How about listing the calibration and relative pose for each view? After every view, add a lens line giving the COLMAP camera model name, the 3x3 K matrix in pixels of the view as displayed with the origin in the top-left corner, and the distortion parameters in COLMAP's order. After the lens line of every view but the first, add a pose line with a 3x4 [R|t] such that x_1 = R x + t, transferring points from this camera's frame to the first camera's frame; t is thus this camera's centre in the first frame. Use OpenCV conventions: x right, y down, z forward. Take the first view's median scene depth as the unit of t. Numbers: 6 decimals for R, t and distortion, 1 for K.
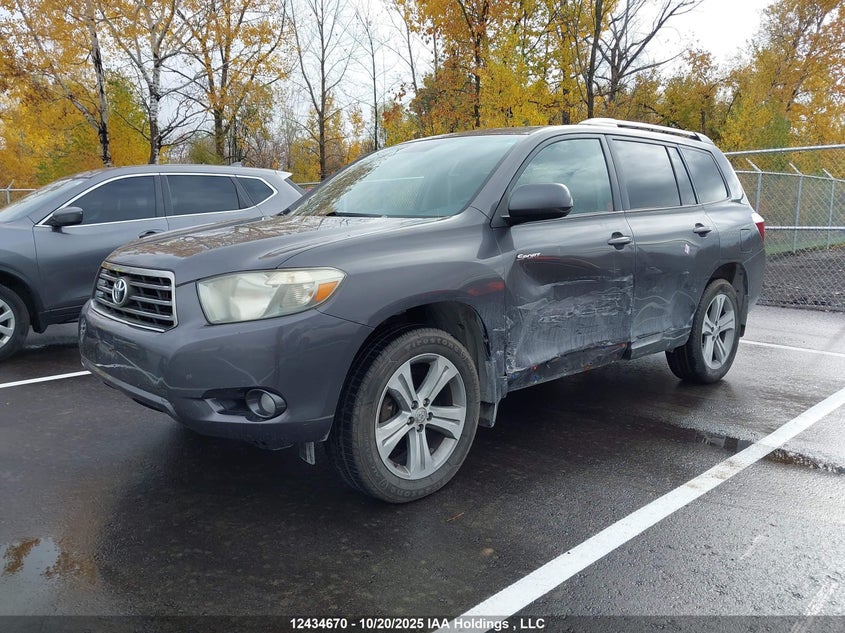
lens RADIAL K [[676.0, 0, 422.5], [0, 676.0, 316.5], [0, 0, 1]] dist [0.006304, 0.004259]
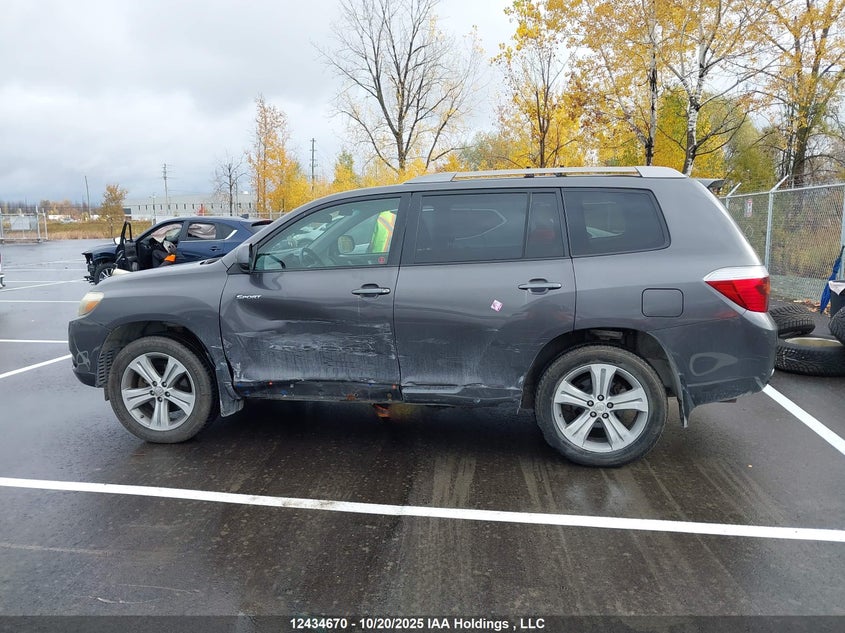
lens RADIAL K [[676.0, 0, 422.5], [0, 676.0, 316.5], [0, 0, 1]] dist [0.006304, 0.004259]
pose [[0.617916, 0.116162, -0.777616, 1.536547], [-0.115455, 0.991710, 0.056400, -0.180842], [0.777721, 0.054929, 0.626205, 0.472938]]
